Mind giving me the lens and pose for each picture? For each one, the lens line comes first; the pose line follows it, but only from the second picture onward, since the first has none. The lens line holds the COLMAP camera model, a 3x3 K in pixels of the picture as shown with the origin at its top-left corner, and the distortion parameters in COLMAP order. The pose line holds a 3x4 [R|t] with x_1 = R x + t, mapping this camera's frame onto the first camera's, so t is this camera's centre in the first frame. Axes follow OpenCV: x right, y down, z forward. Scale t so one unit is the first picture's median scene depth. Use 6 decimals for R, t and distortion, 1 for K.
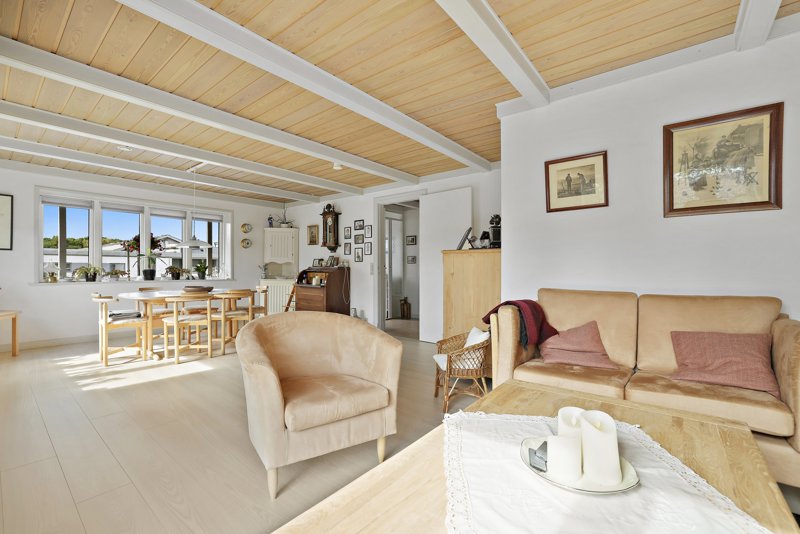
lens RADIAL K [[354.4, 0, 396.1], [0, 354.4, 269.5], [0, 0, 1]] dist [-0.040799, 0.014861]
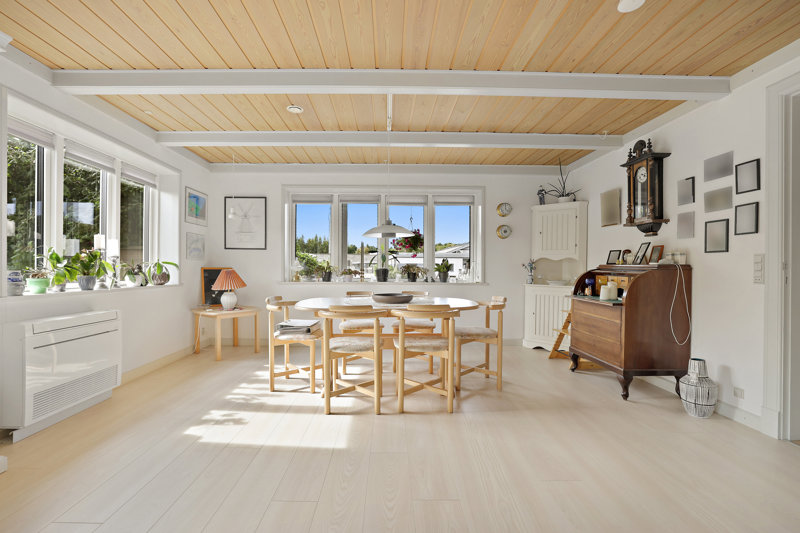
lens RADIAL K [[354.4, 0, 396.1], [0, 354.4, 269.0], [0, 0, 1]] dist [-0.040799, 0.014861]
pose [[0.634962, 0.003089, -0.772537, -0.026446], [-0.005037, 0.999987, -0.000141, 0.000575], [0.772527, 0.003981, 0.634970, 0.413832]]
